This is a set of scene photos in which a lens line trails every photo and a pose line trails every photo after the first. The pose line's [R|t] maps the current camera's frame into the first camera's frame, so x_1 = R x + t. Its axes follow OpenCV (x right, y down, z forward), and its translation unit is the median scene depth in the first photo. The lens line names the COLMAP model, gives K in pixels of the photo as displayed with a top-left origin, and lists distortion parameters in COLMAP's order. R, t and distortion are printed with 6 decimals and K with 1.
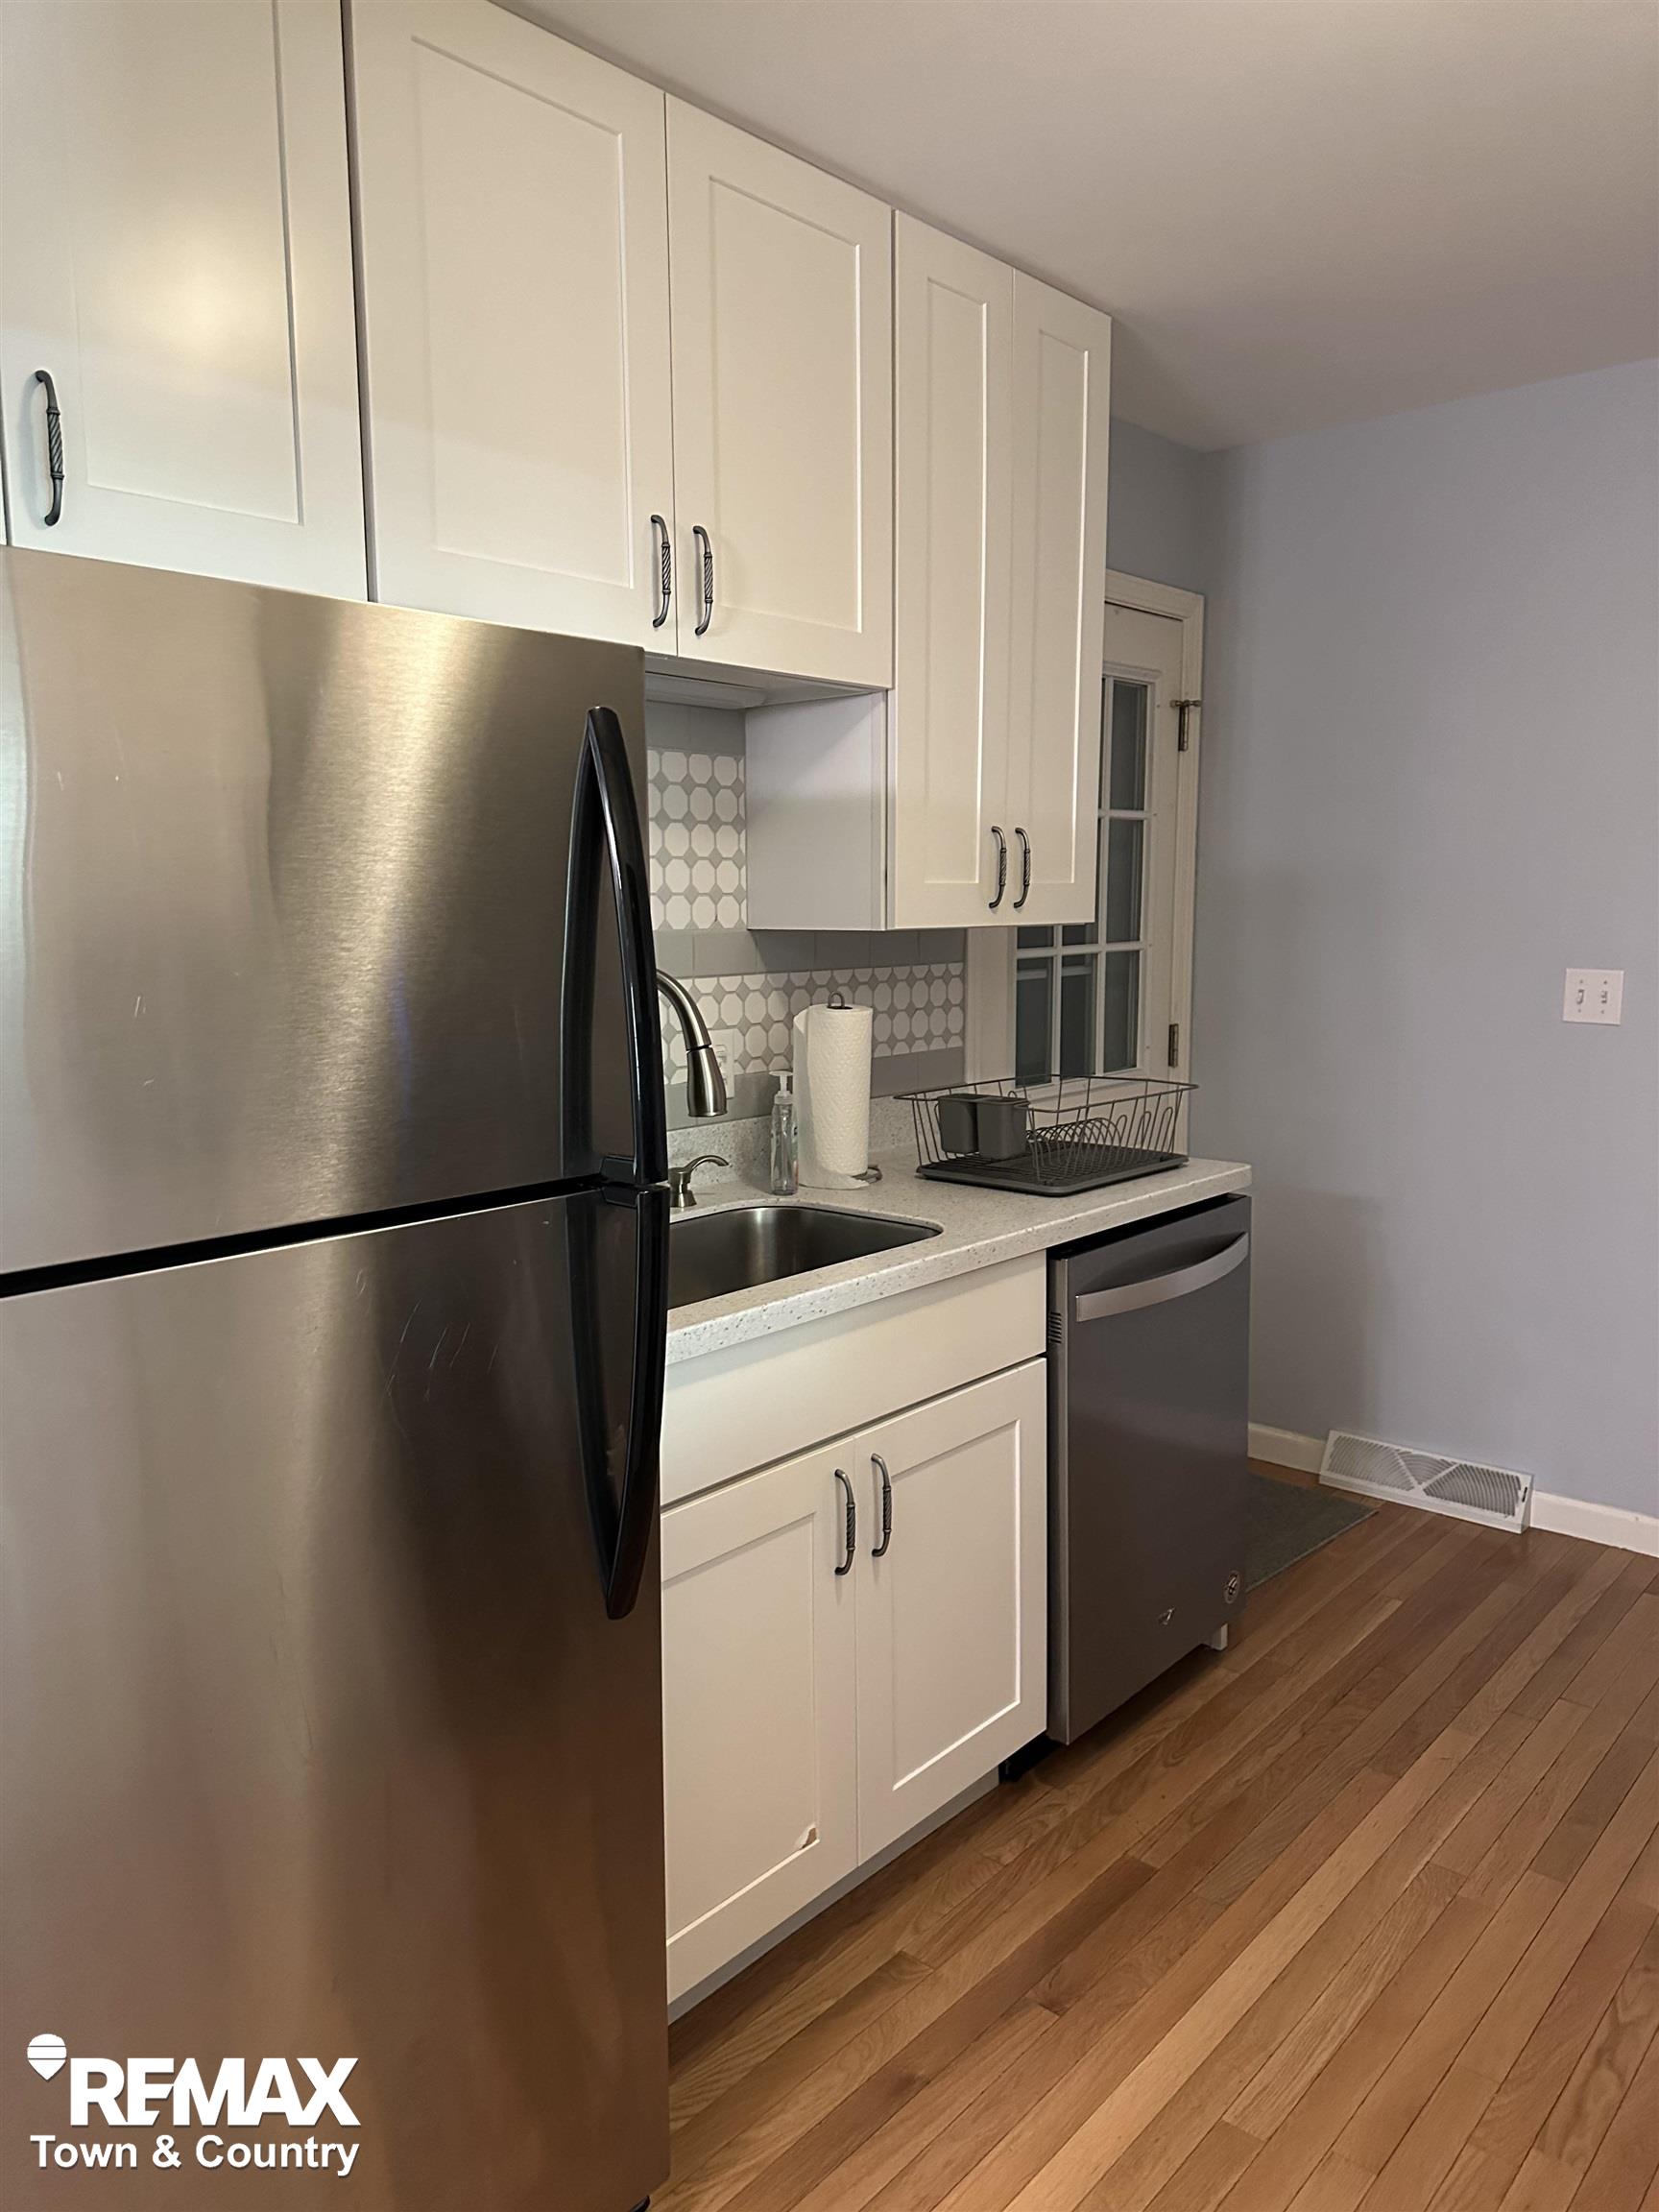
lens RADIAL K [[1564.2, 0, 829.5], [0, 1564.2, 1106.0], [0, 0, 1]] dist [0.068144, -0.002318]
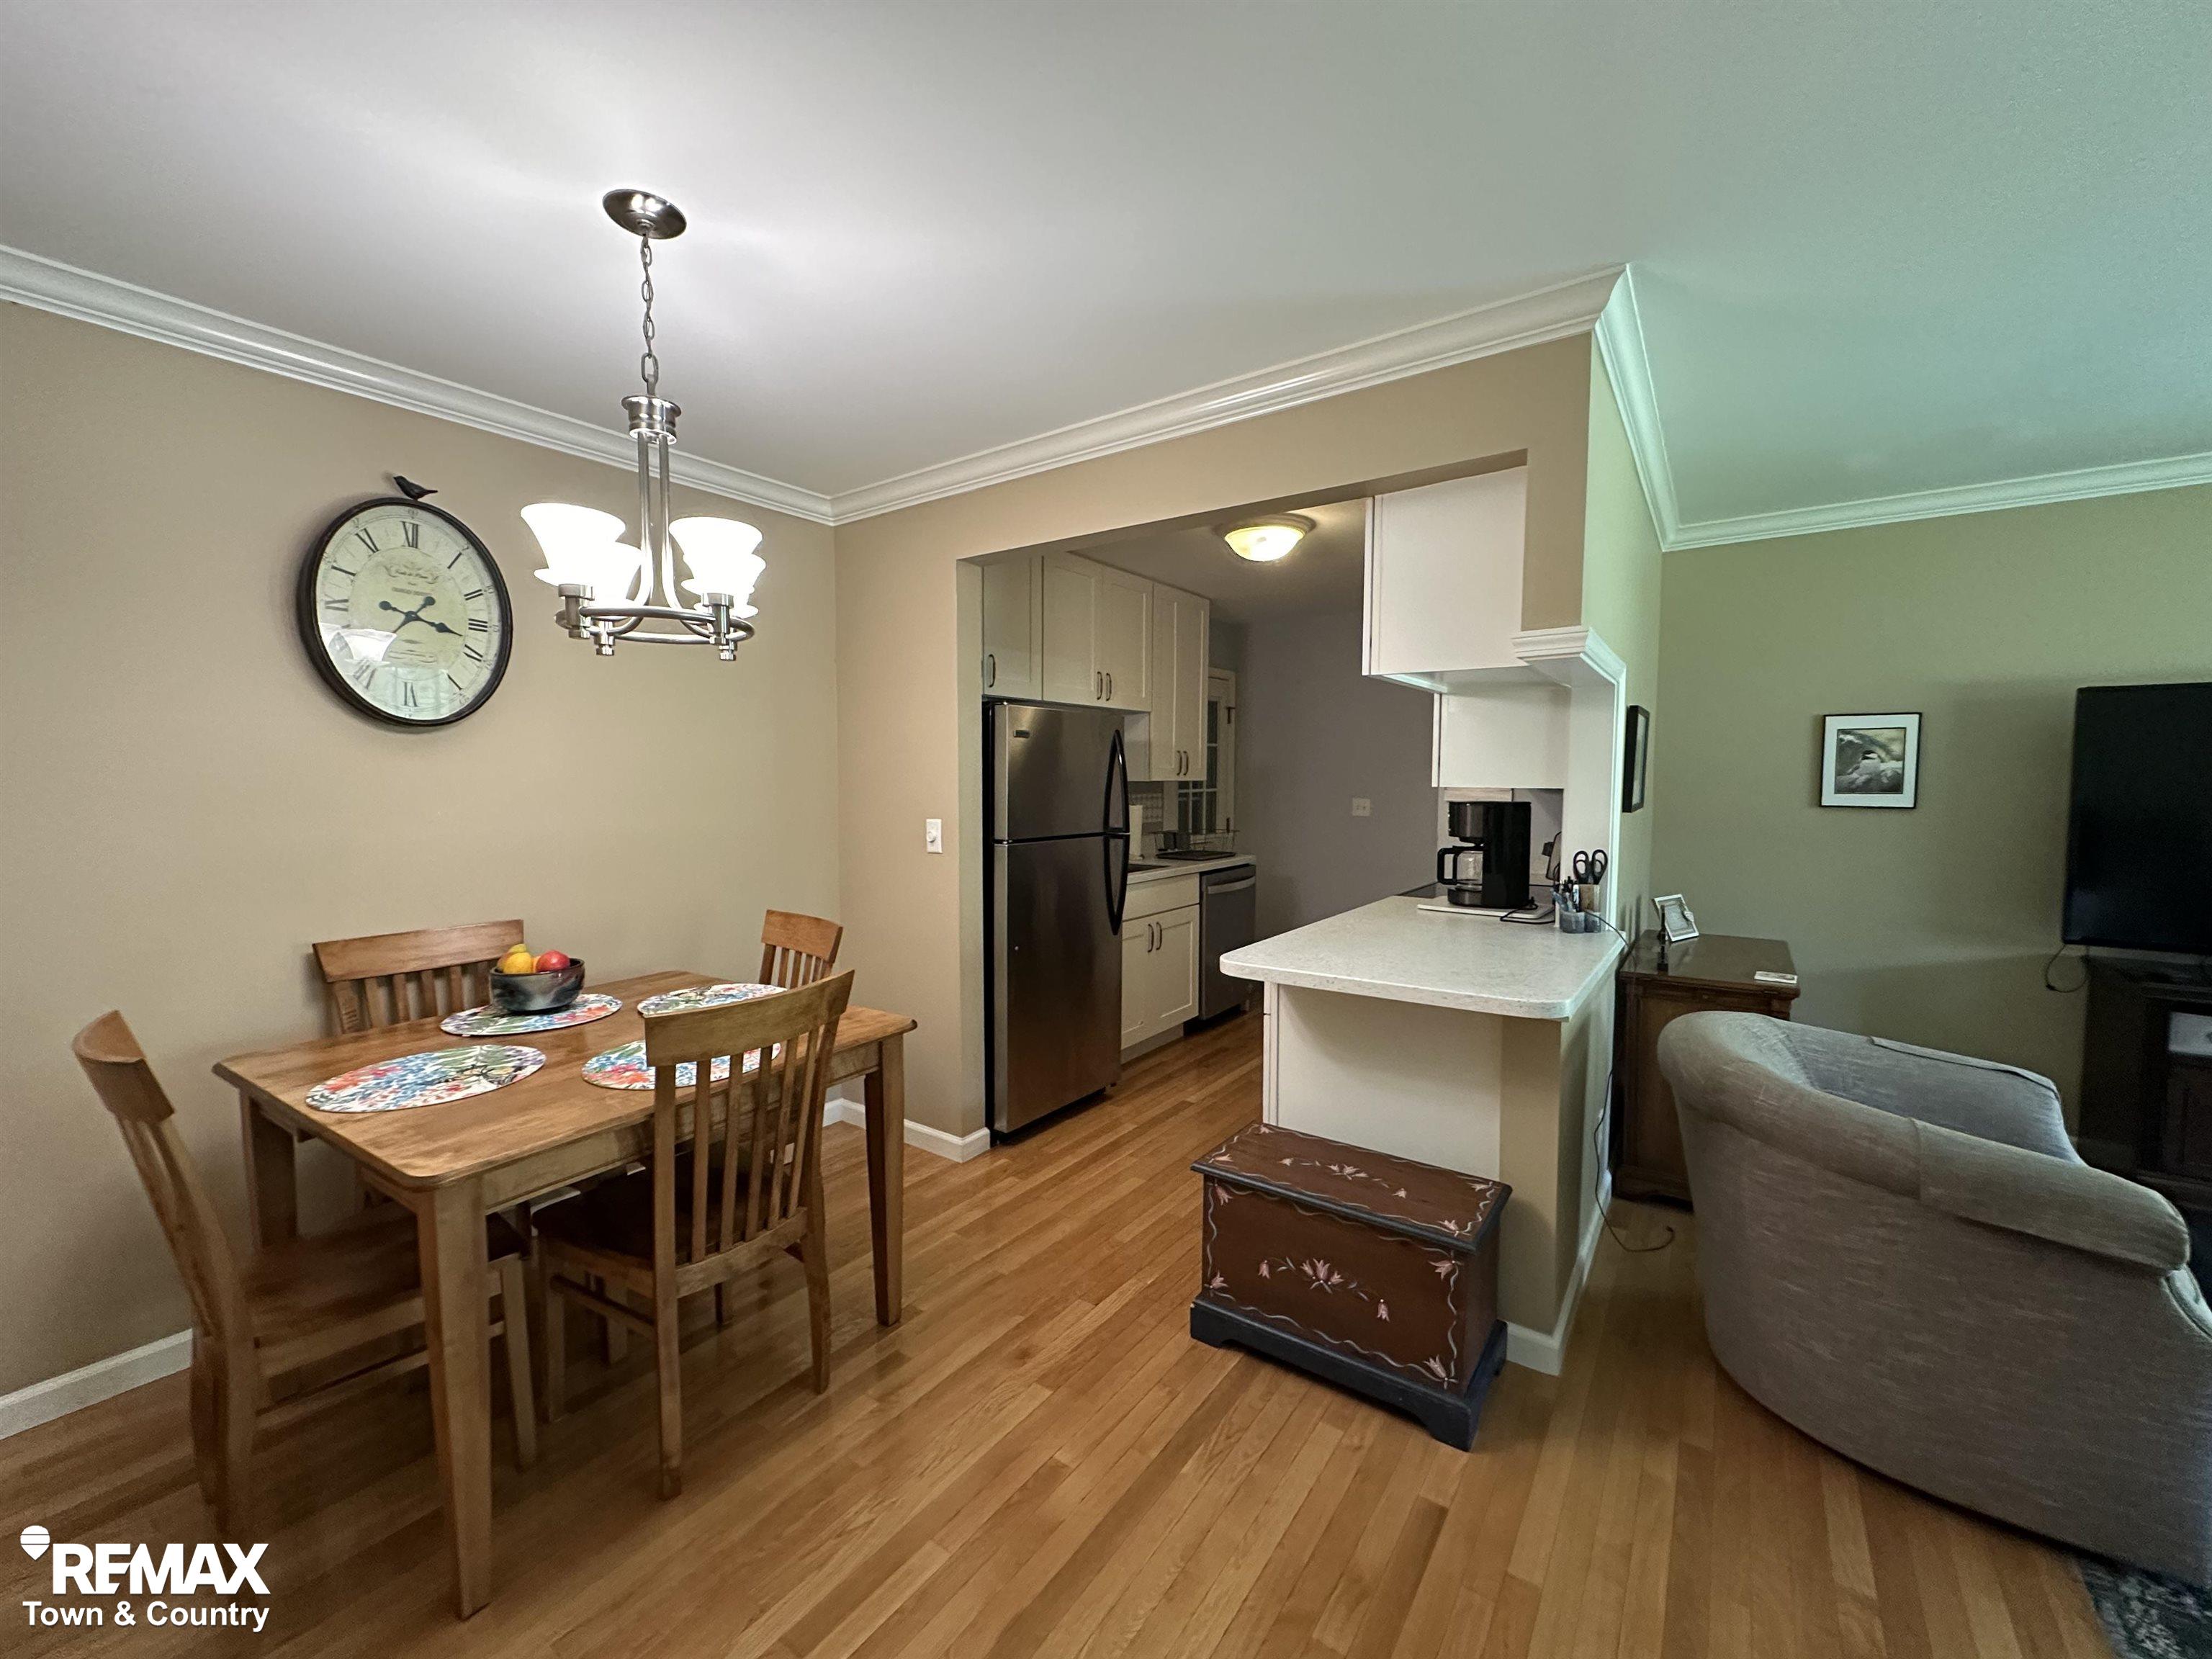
lens RADIAL K [[879.9, 0, 1106.0], [0, 879.9, 829.5], [0, 0, 1]] dist [0.001863, 0.000298]
pose [[0.995360, 0.005230, 0.096082, -0.222049], [0.001188, 0.997778, -0.066617, 0.108259], [-0.096217, 0.066422, 0.993142, -0.805779]]
